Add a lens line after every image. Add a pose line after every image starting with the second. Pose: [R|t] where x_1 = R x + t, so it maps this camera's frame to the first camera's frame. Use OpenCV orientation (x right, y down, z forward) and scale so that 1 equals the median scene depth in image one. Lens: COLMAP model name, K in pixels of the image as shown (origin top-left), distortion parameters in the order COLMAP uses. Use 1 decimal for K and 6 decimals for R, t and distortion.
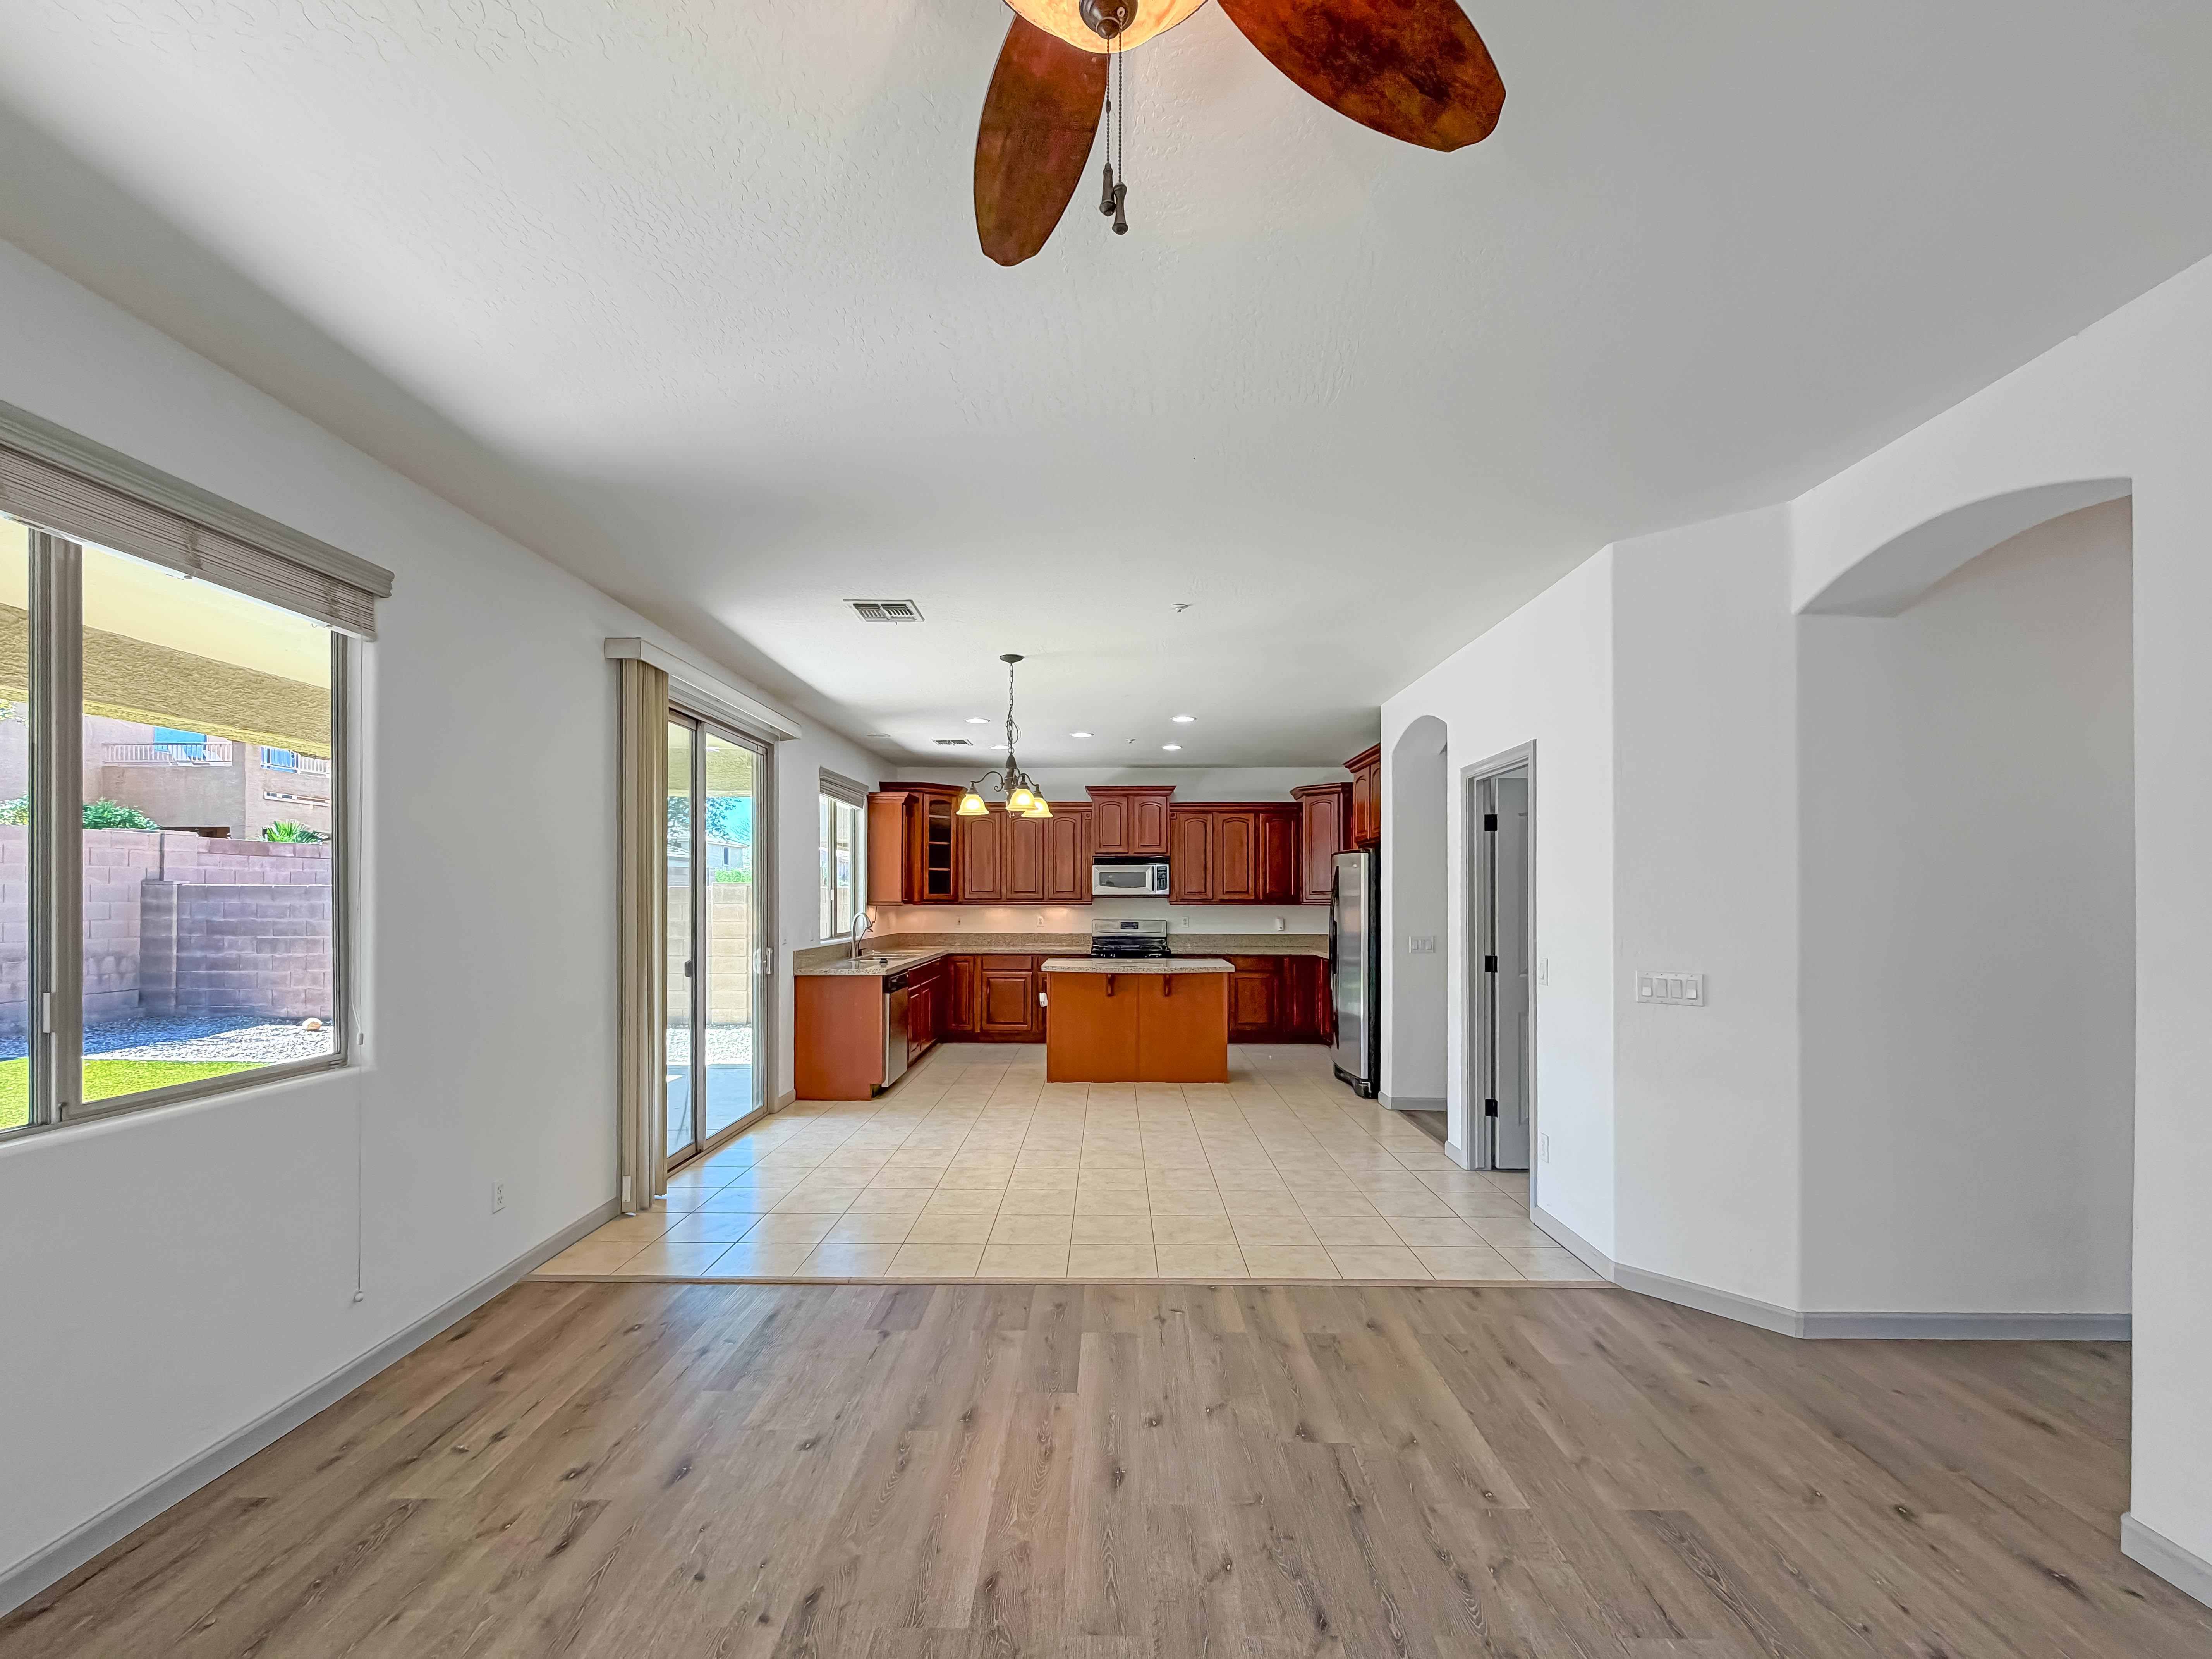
lens RADIAL K [[902.3, 0, 1102.0], [0, 902.3, 849.1], [0, 0, 1]] dist [-0.001677, -0.000095]
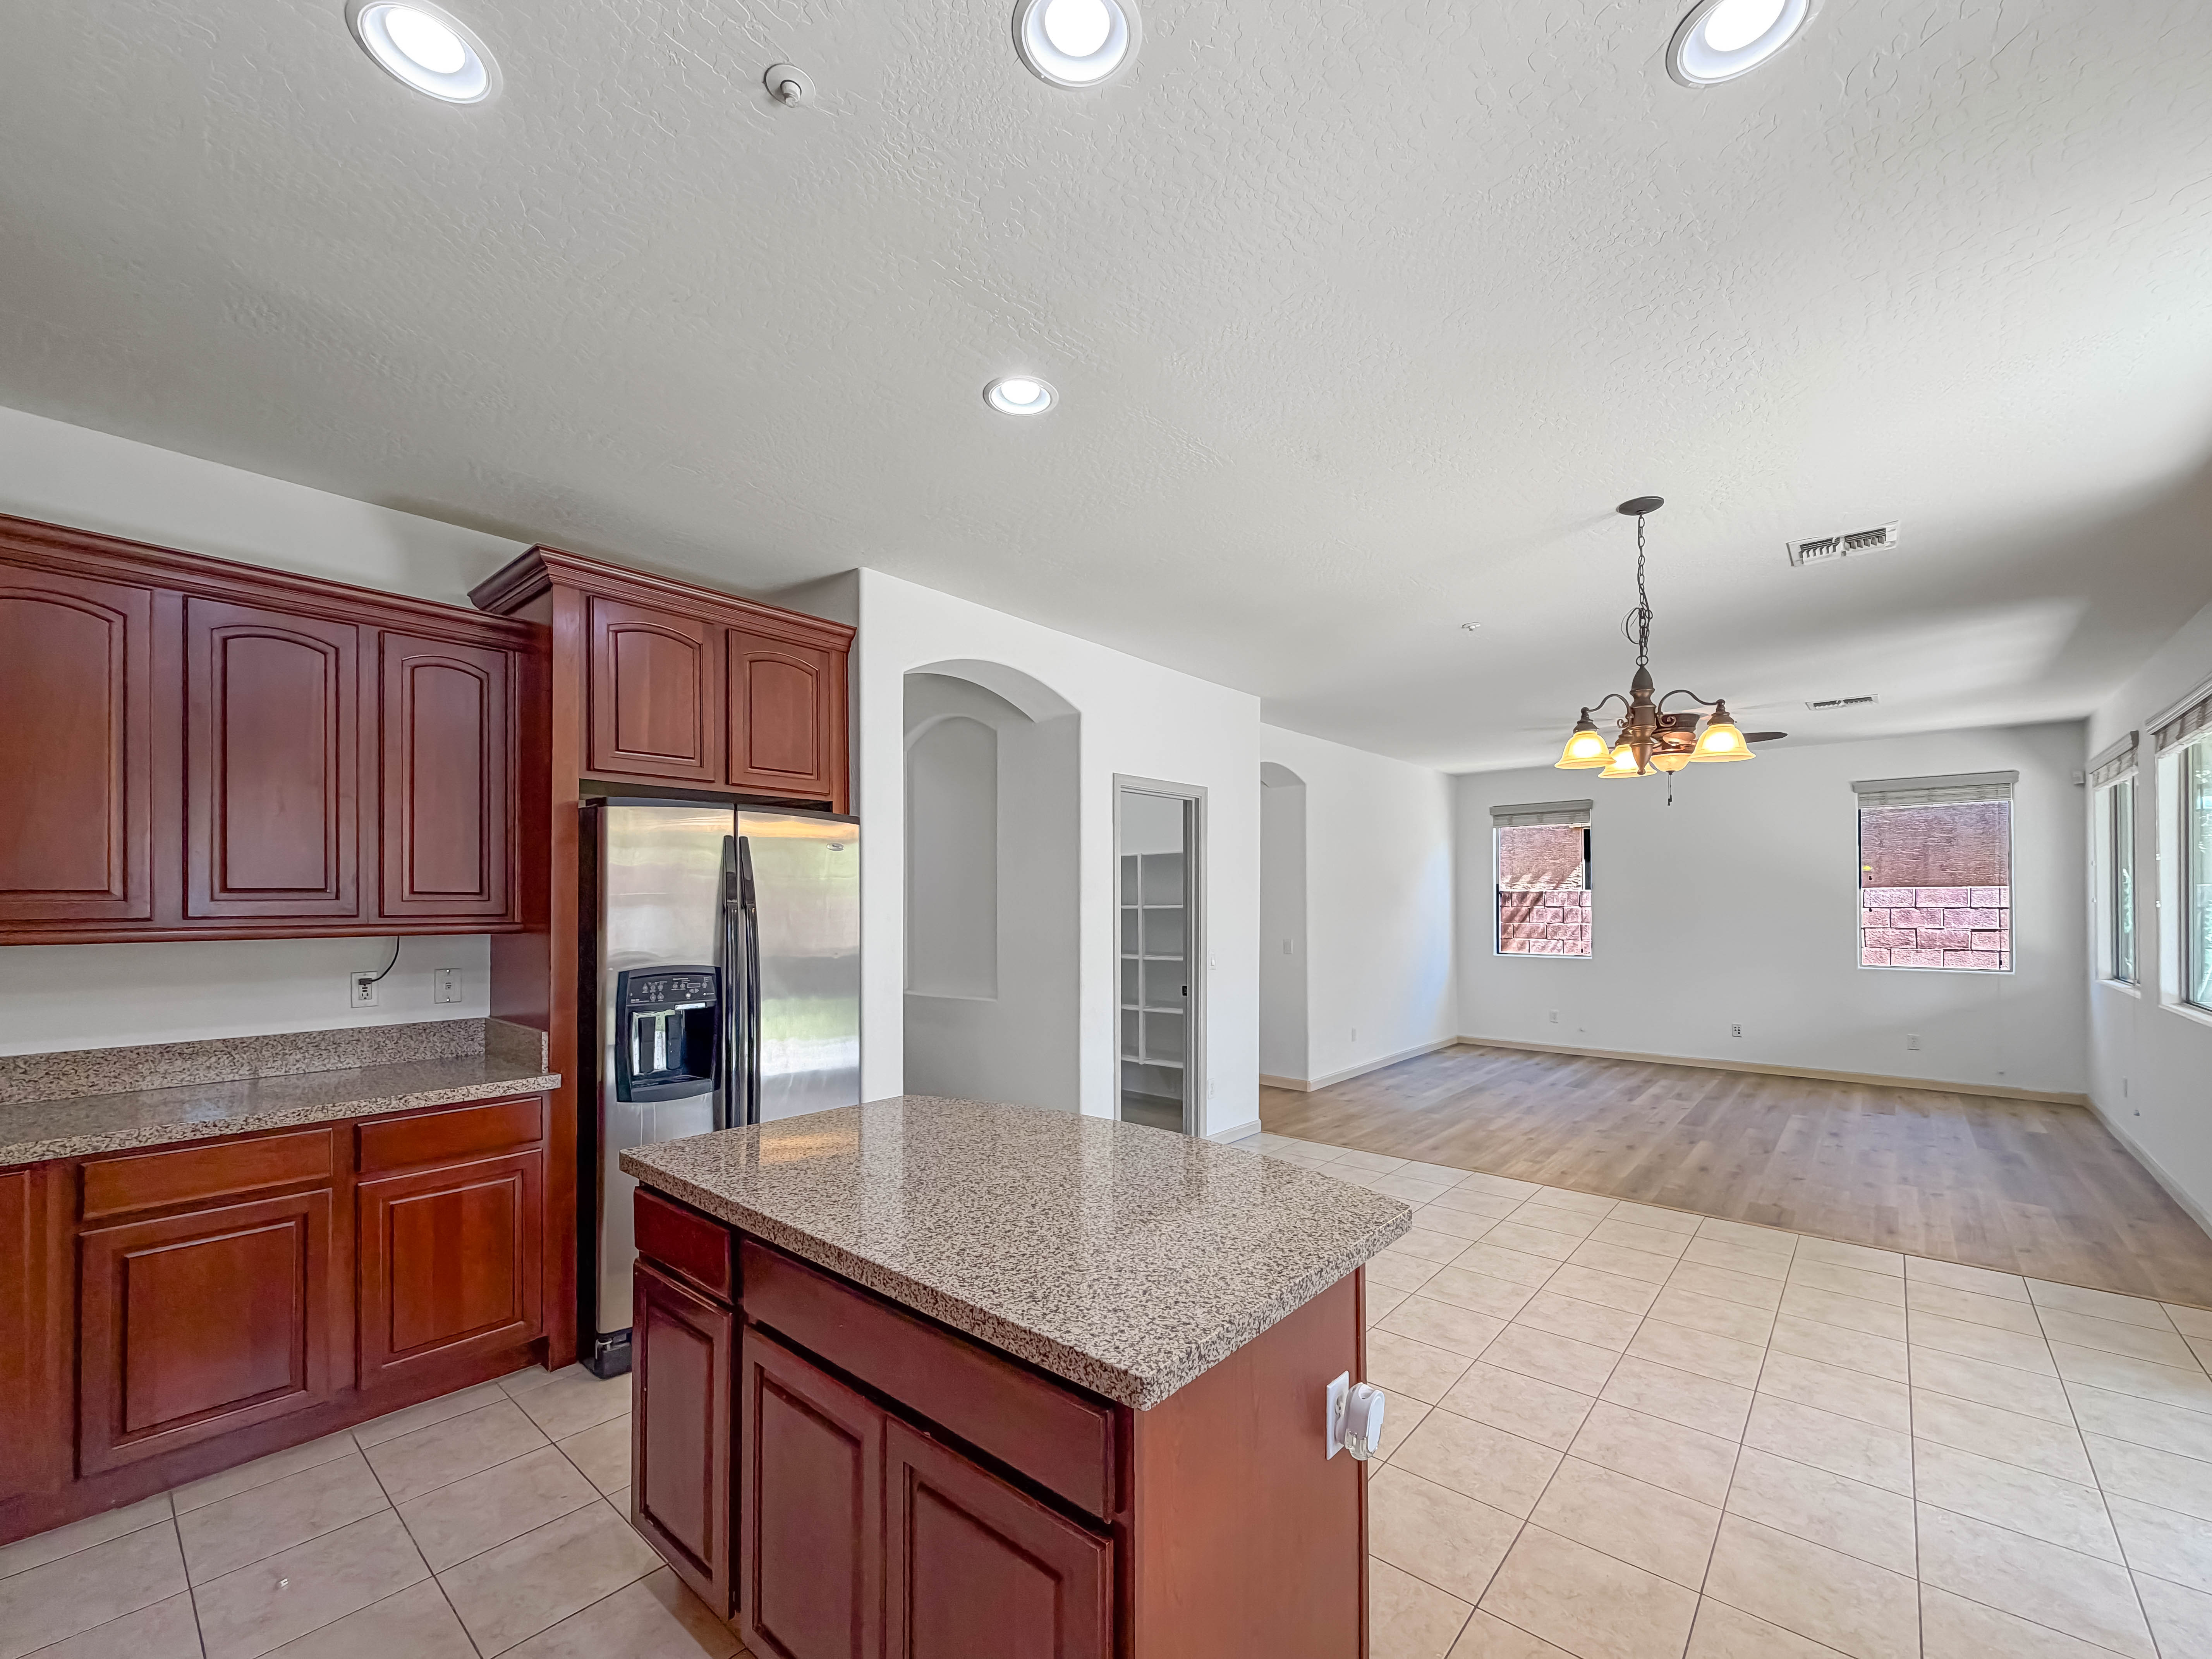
lens RADIAL K [[901.5, 0, 1107.8], [0, 901.5, 892.9], [0, 0, 1]] dist [0.000473, 0.000110]
pose [[-0.762677, 0.007938, 0.646731, -0.210574], [-0.033410, 0.998106, -0.051649, 0.082821], [-0.645916, -0.060999, -0.760968, 1.647613]]
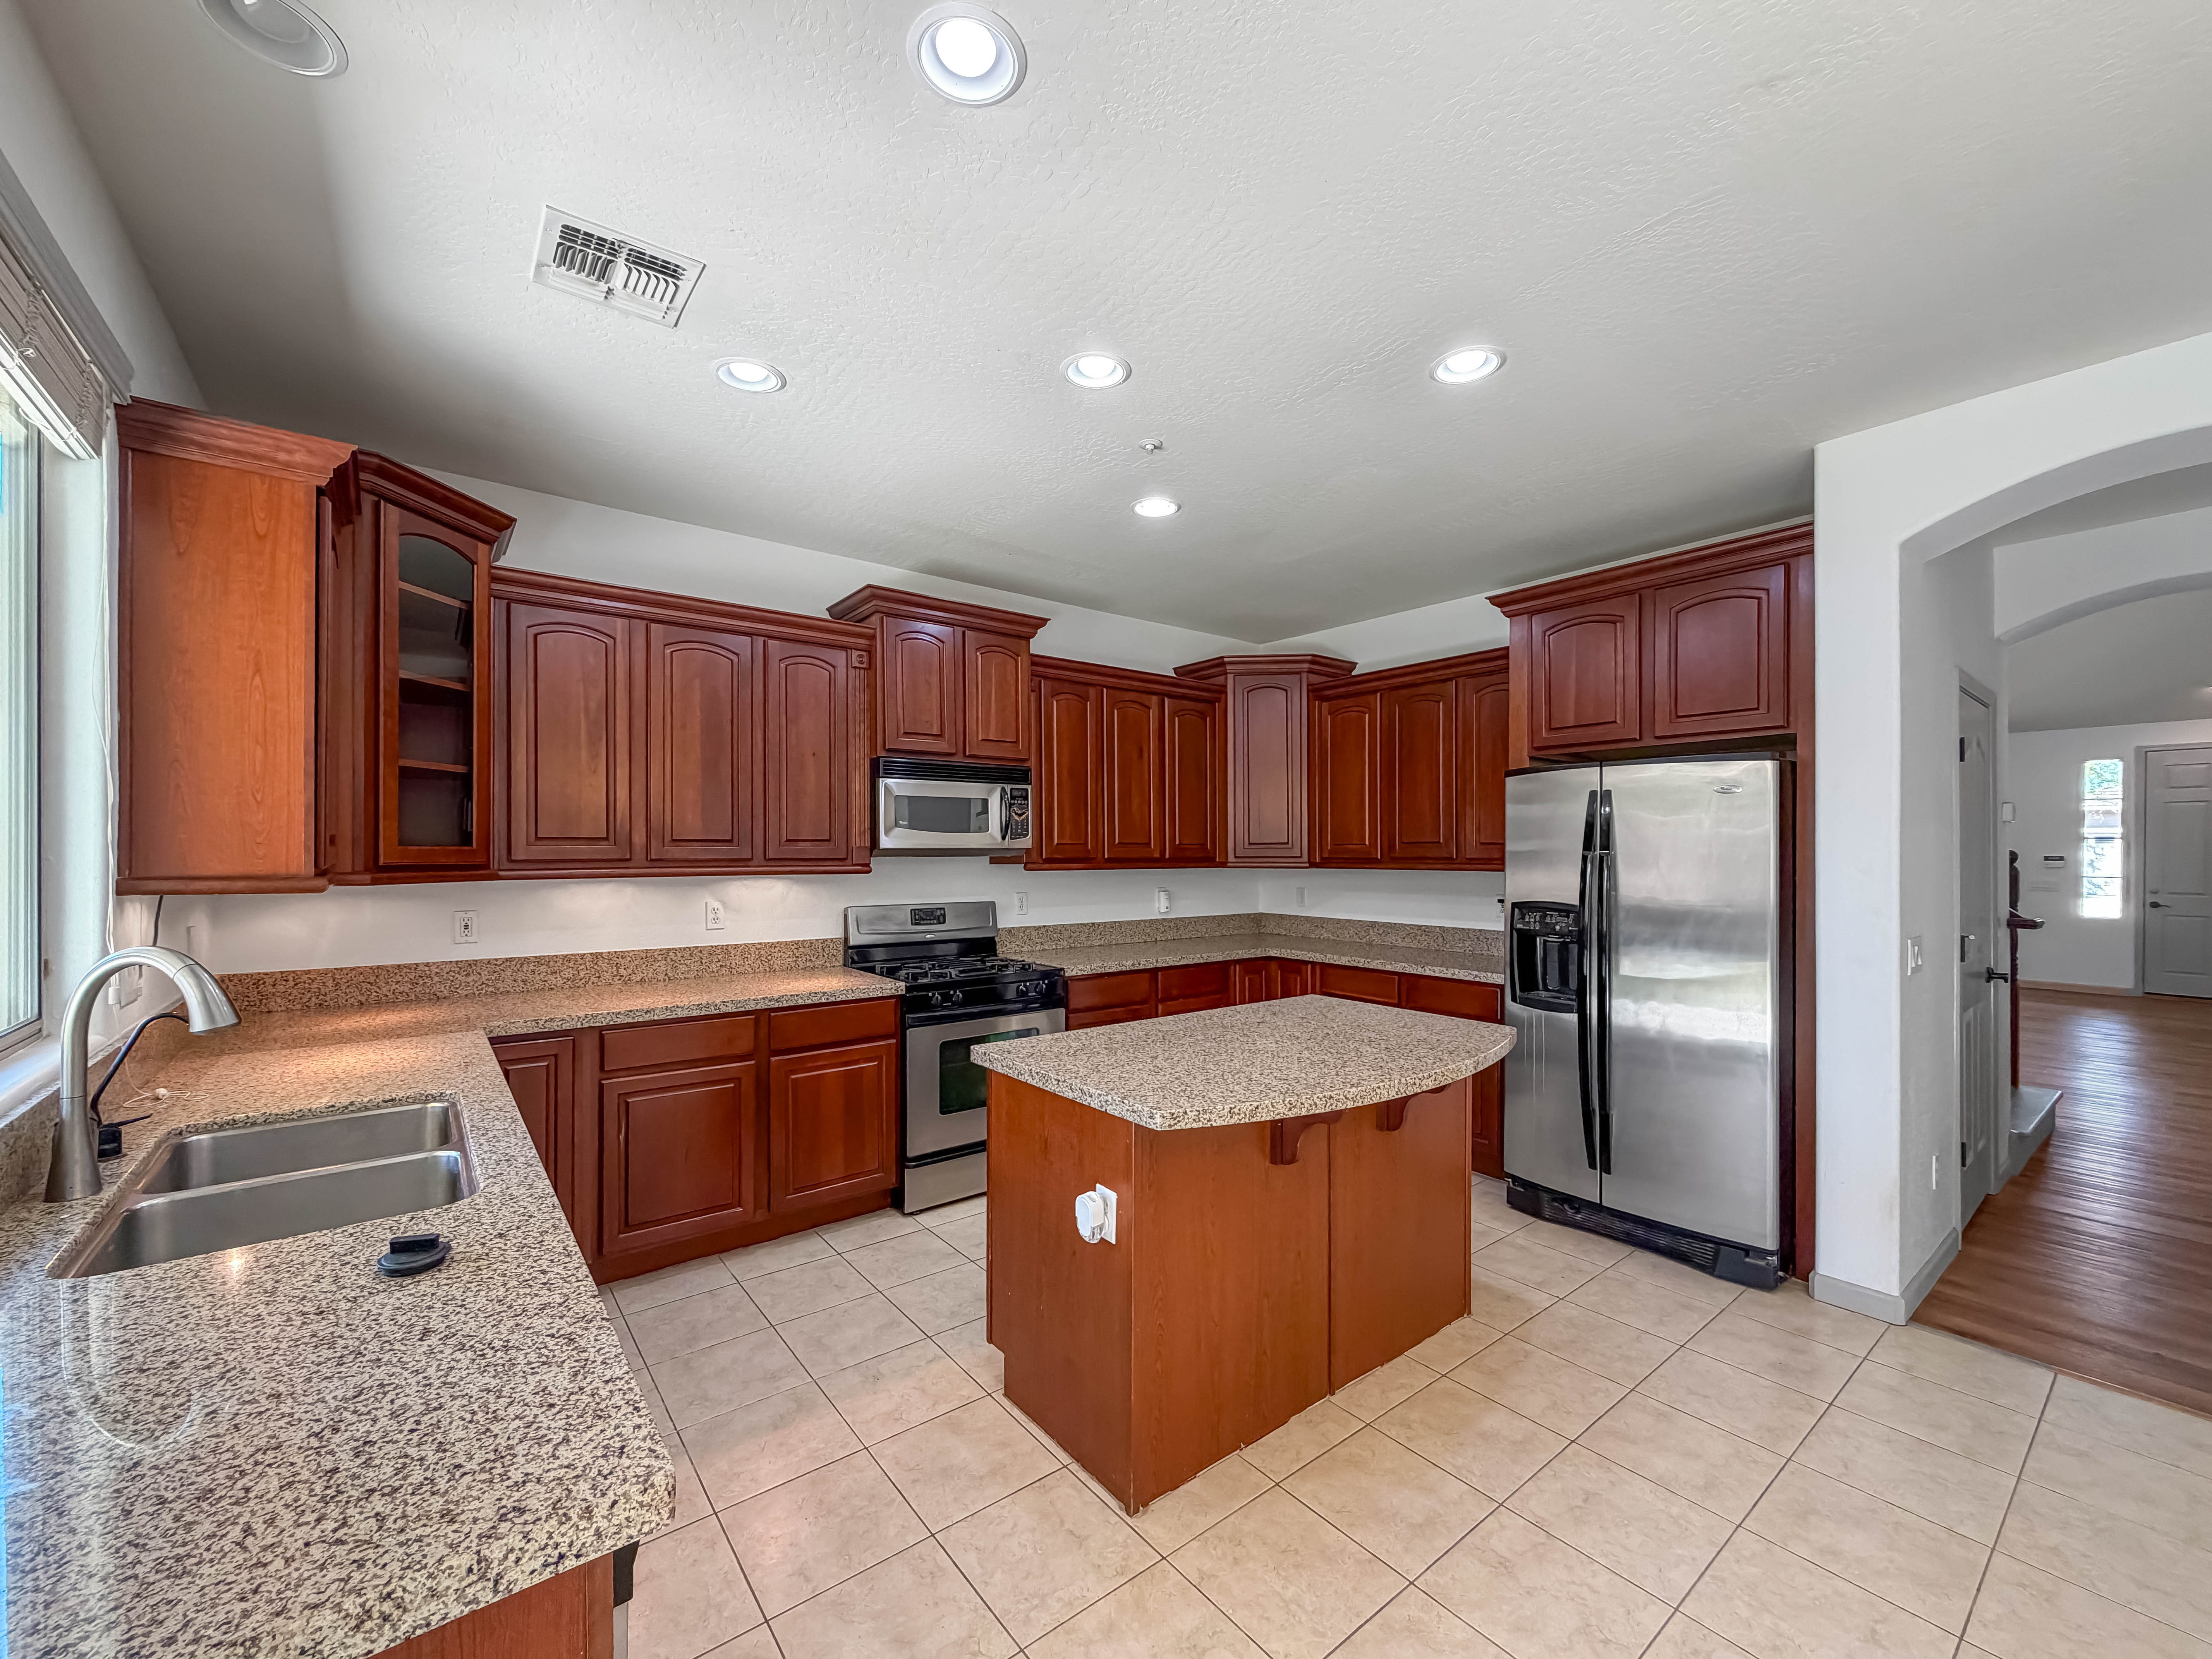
lens RADIAL K [[902.3, 0, 1102.0], [0, 902.3, 849.1], [0, 0, 1]] dist [-0.001677, -0.000095]
pose [[0.777781, 0.001249, 0.628535, -0.335972], [-0.036746, 0.998378, 0.043487, 0.050120], [-0.627461, -0.056920, 0.776565, 1.064825]]
